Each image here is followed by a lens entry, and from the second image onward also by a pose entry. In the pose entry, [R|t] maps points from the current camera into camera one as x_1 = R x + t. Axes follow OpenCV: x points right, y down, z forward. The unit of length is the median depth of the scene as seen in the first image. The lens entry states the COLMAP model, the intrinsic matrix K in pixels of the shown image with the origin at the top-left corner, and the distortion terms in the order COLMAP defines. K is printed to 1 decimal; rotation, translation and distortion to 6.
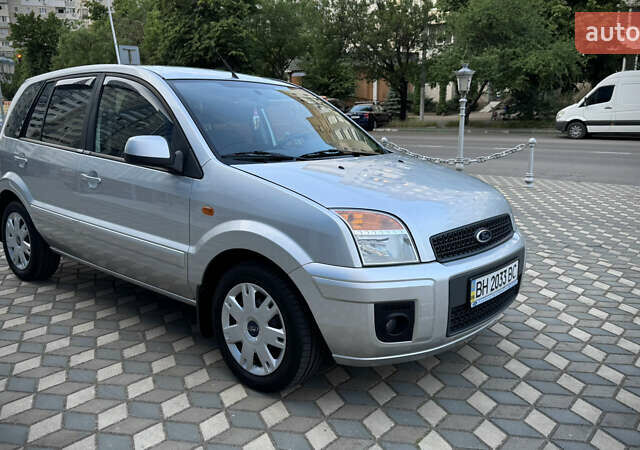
lens RADIAL K [[572.5, 0, 315.3], [0, 572.5, 226.7], [0, 0, 1]] dist [0.065490, -0.100447]
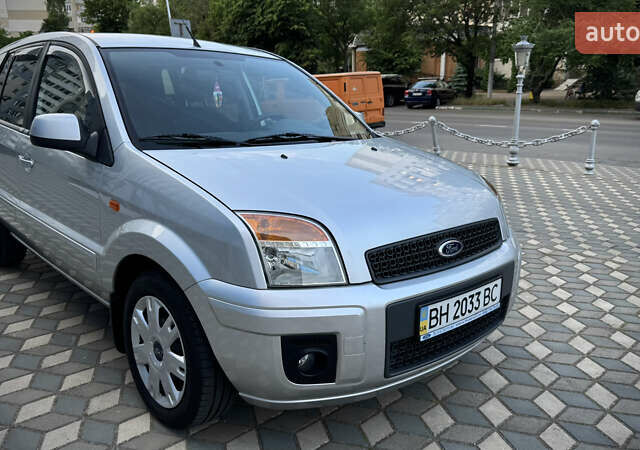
lens RADIAL K [[572.5, 0, 319.4], [0, 572.5, 230.8], [0, 0, 1]] dist [0.065490, -0.100447]
pose [[0.993636, 0.034545, -0.107212, 0.178865], [-0.029651, 0.998459, 0.046906, -0.035500], [0.108667, -0.043429, 0.993129, 0.181879]]
